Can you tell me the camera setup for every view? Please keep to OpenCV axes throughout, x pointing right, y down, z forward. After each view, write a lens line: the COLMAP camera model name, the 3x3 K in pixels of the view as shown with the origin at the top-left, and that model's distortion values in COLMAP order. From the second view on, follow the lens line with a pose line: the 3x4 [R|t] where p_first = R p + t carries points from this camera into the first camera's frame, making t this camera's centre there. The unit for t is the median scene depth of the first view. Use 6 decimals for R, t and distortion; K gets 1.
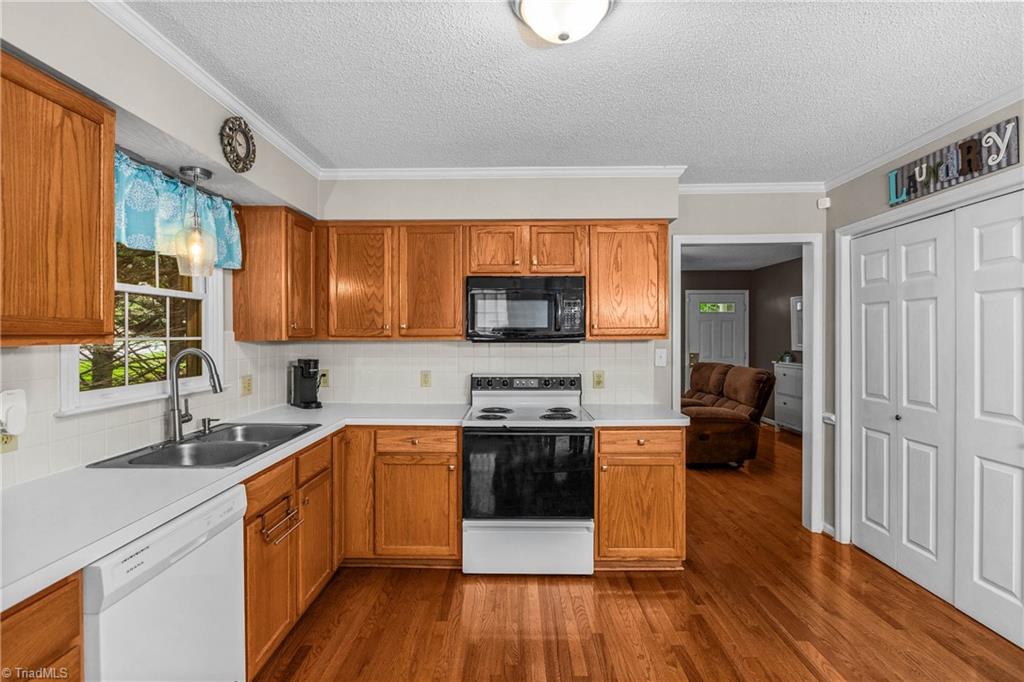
lens RADIAL K [[475.8, 0, 497.3], [0, 475.8, 341.3], [0, 0, 1]] dist [-0.005152, -0.000233]
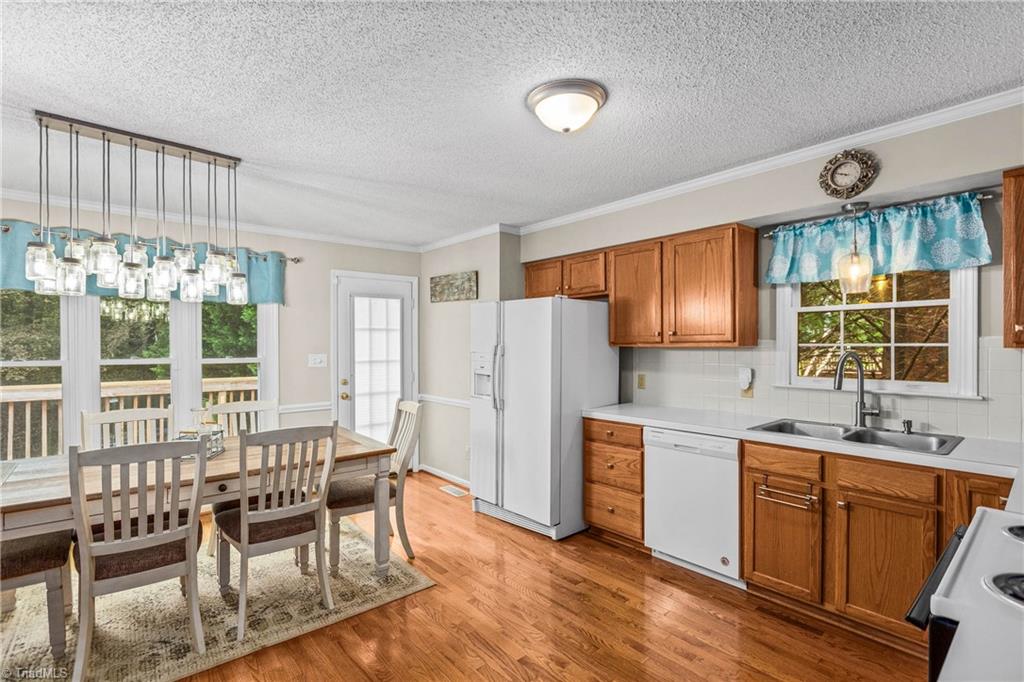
lens RADIAL K [[475.8, 0, 512.9], [0, 475.8, 348.1], [0, 0, 1]] dist [-0.005152, -0.000233]
pose [[-0.740693, 0.011112, -0.671752, 0.640068], [-0.004168, 0.999768, 0.021133, -0.014555], [0.671831, 0.018453, -0.740475, 1.028127]]
